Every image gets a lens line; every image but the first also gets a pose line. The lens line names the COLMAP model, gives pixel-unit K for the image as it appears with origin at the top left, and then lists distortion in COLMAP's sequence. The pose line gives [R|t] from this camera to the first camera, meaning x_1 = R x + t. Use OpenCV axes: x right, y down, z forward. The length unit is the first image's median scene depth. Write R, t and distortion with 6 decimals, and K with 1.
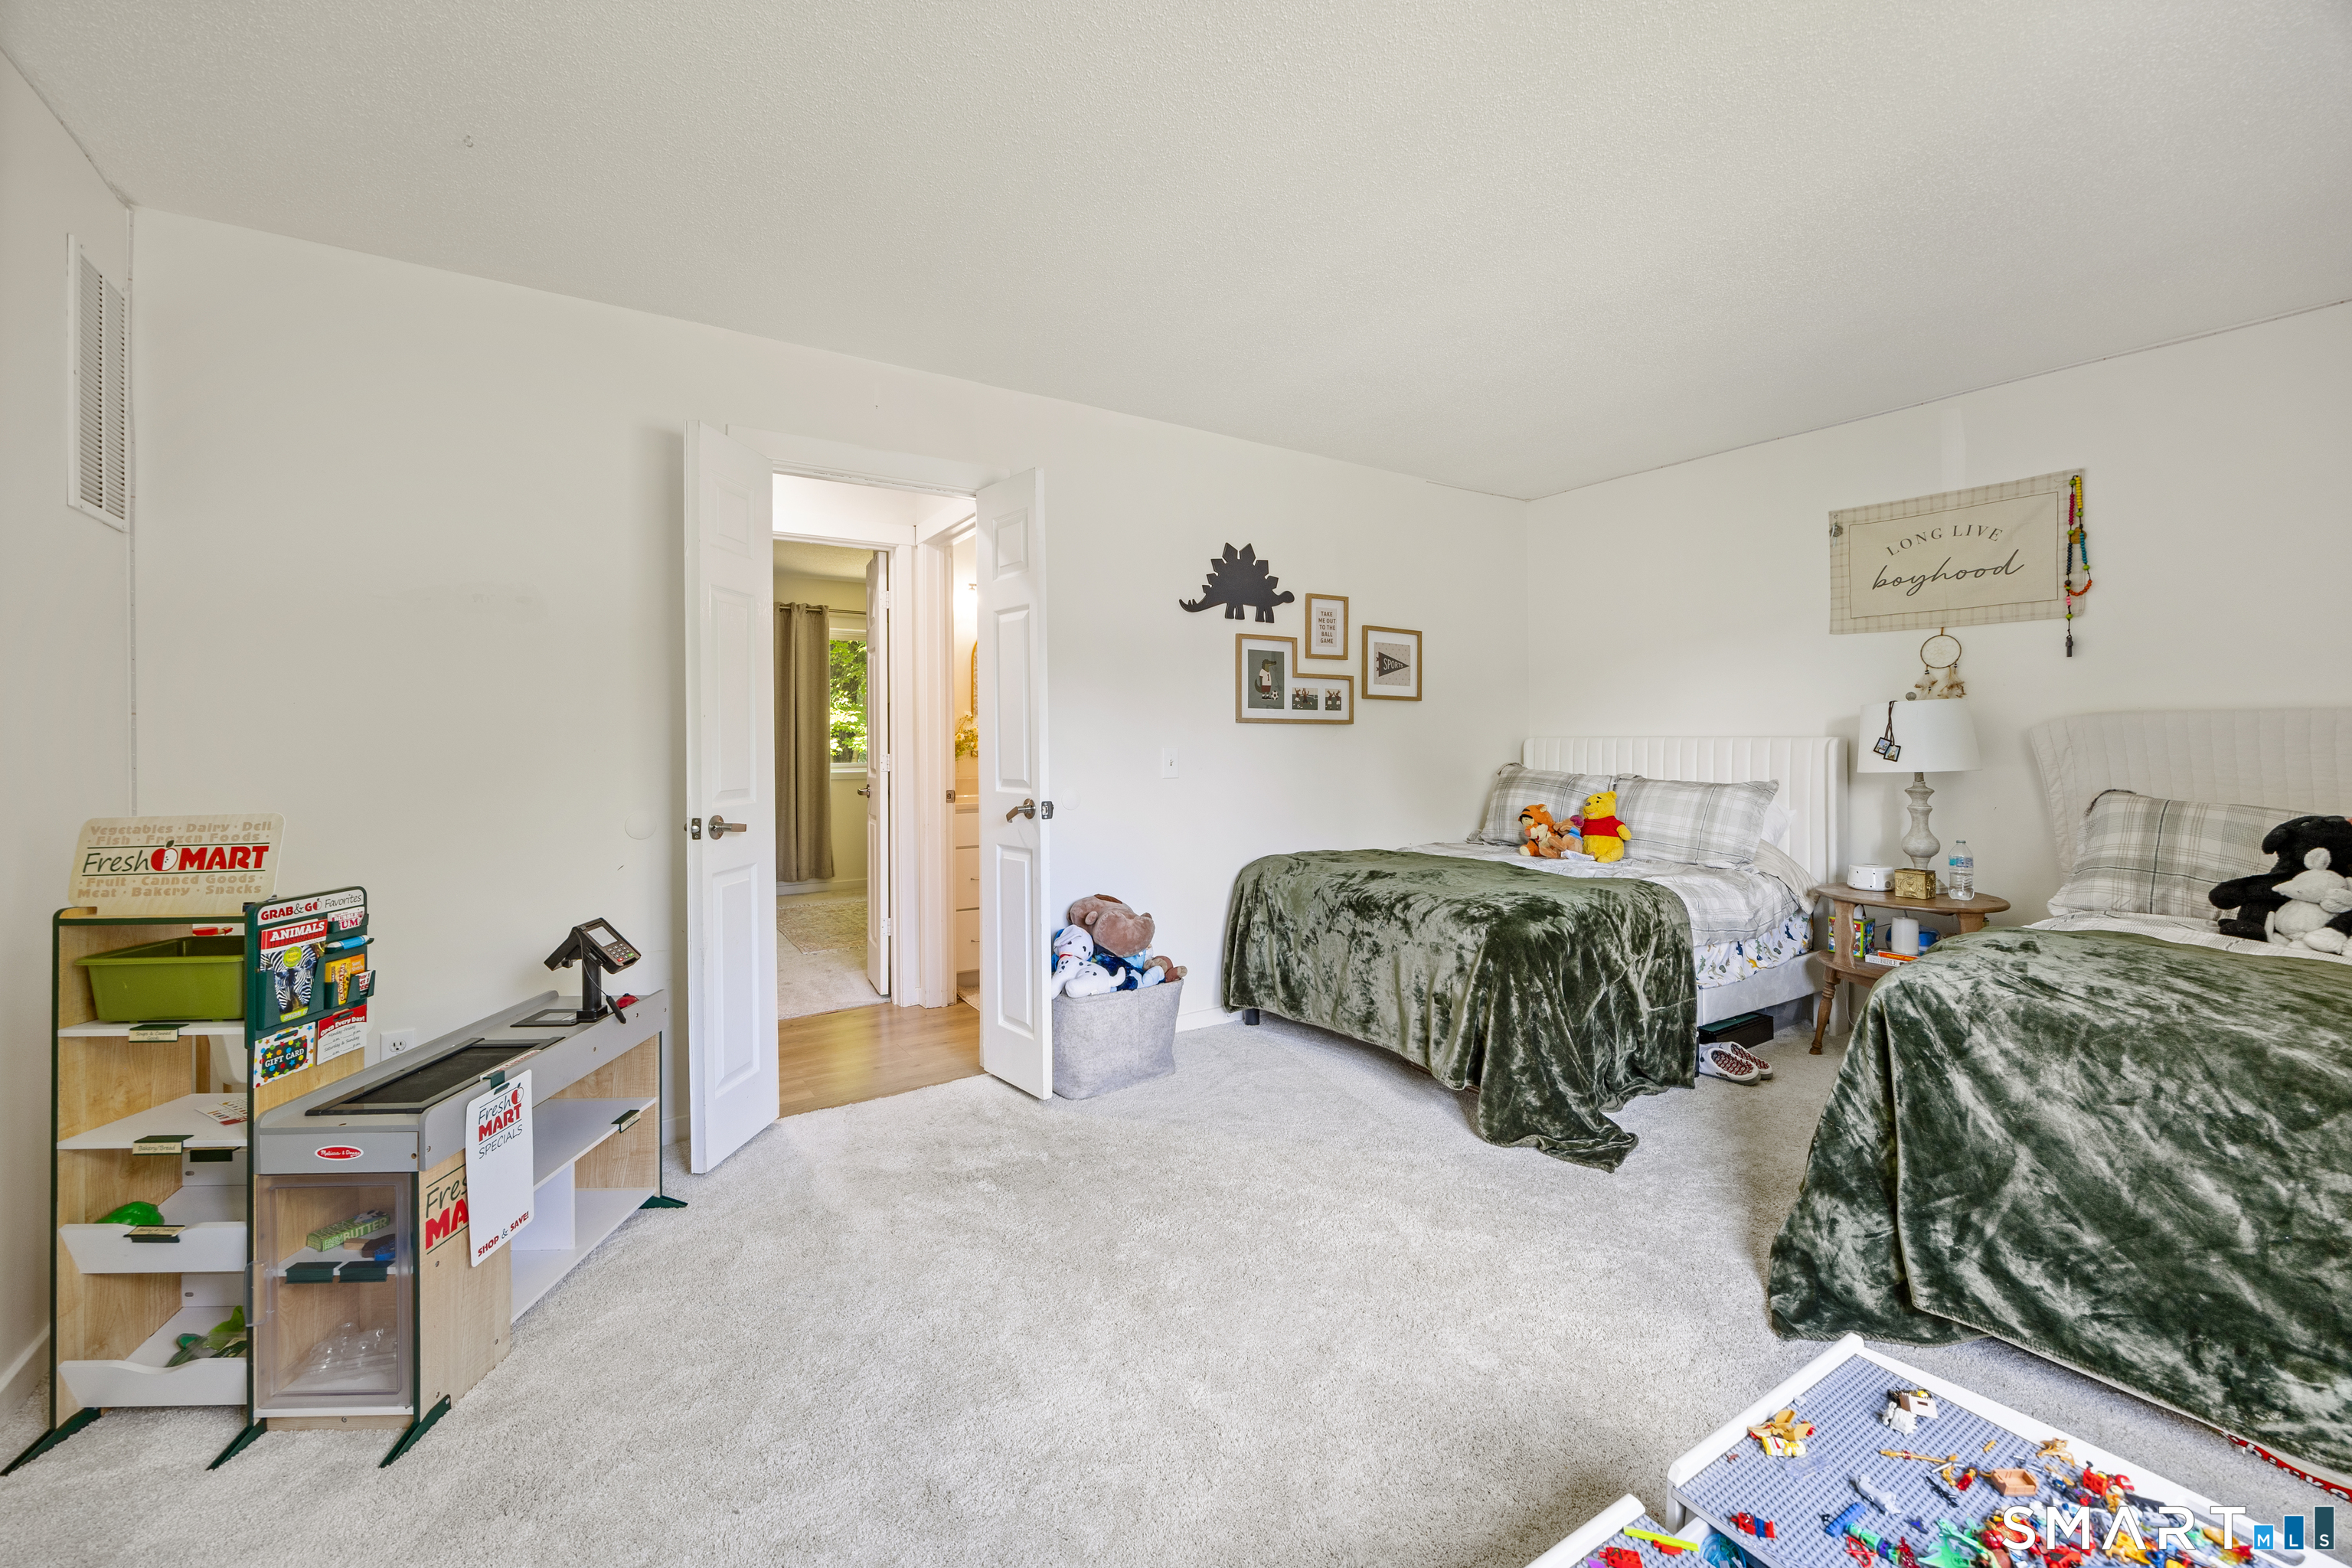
lens RADIAL K [[940.0, 0, 1176.0], [0, 940.0, 784.0], [0, 0, 1]] dist [0.009088, 0.000285]
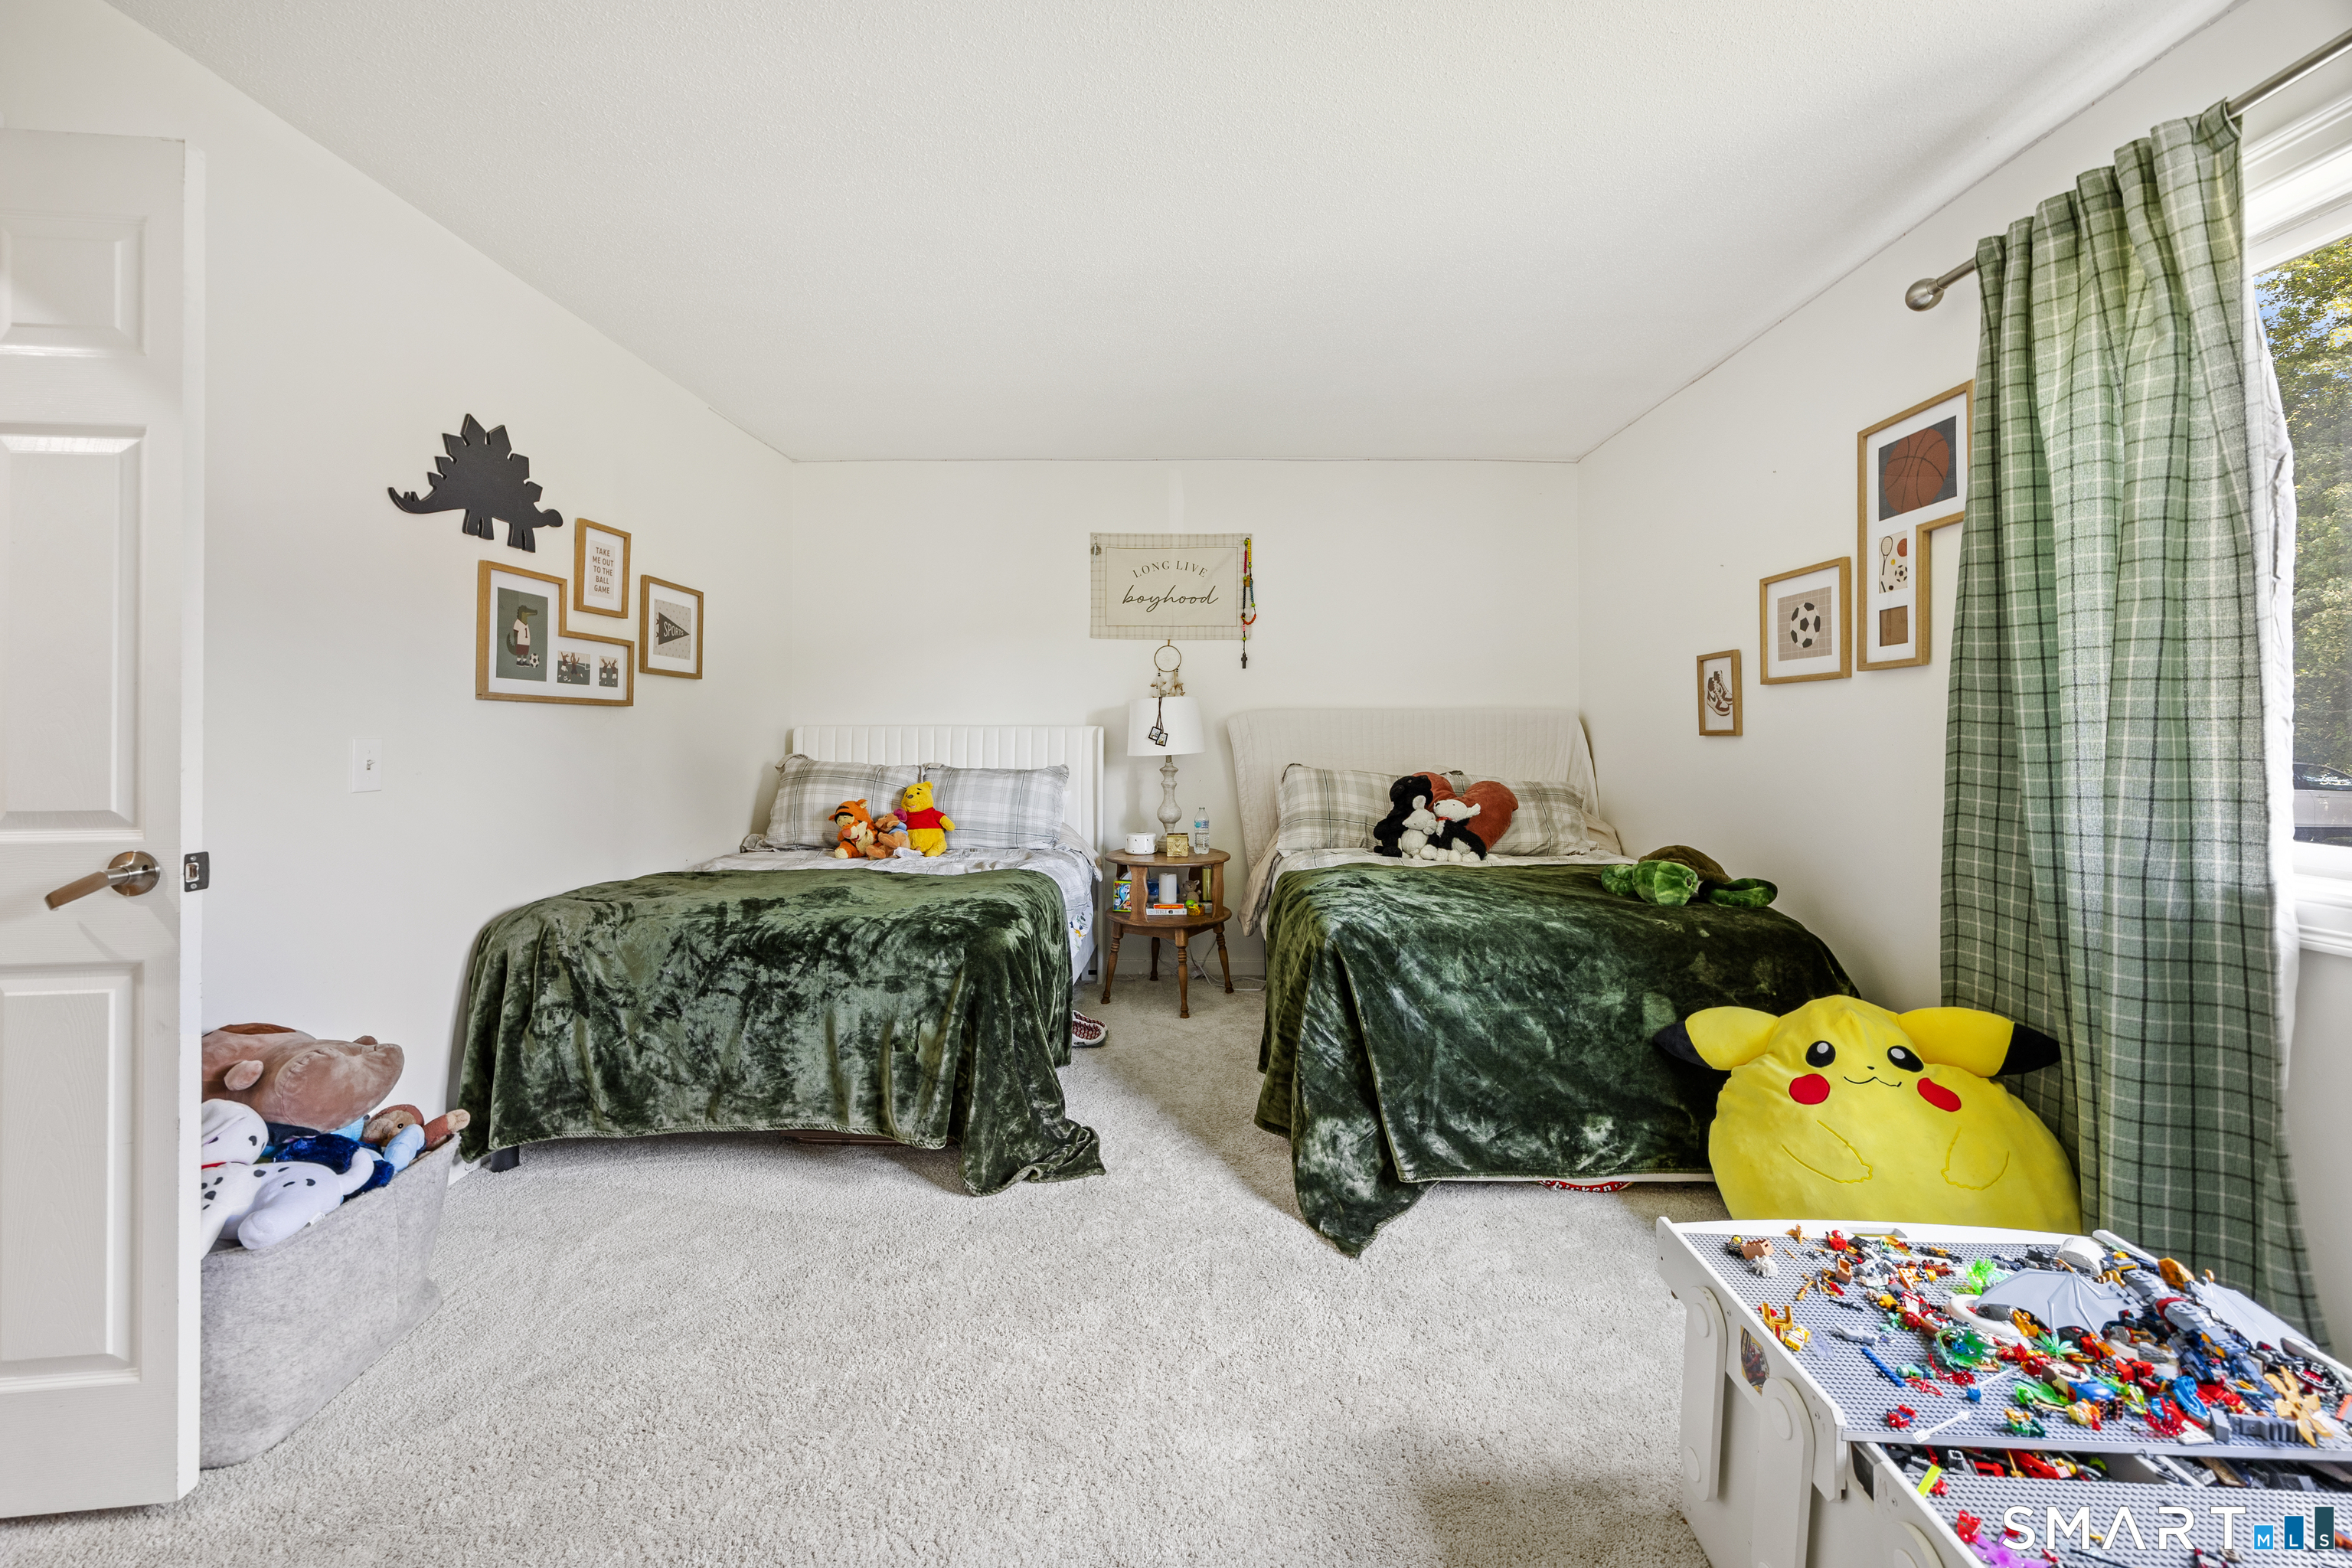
lens RADIAL K [[937.7, 0, 1178.0], [0, 937.7, 742.0], [0, 0, 1]] dist [-0.000453, 0.000747]
pose [[0.566405, -0.009553, 0.824072, -0.235609], [0.038916, 0.999127, -0.015166, -0.010697], [-0.823208, 0.040660, 0.566282, 0.313533]]
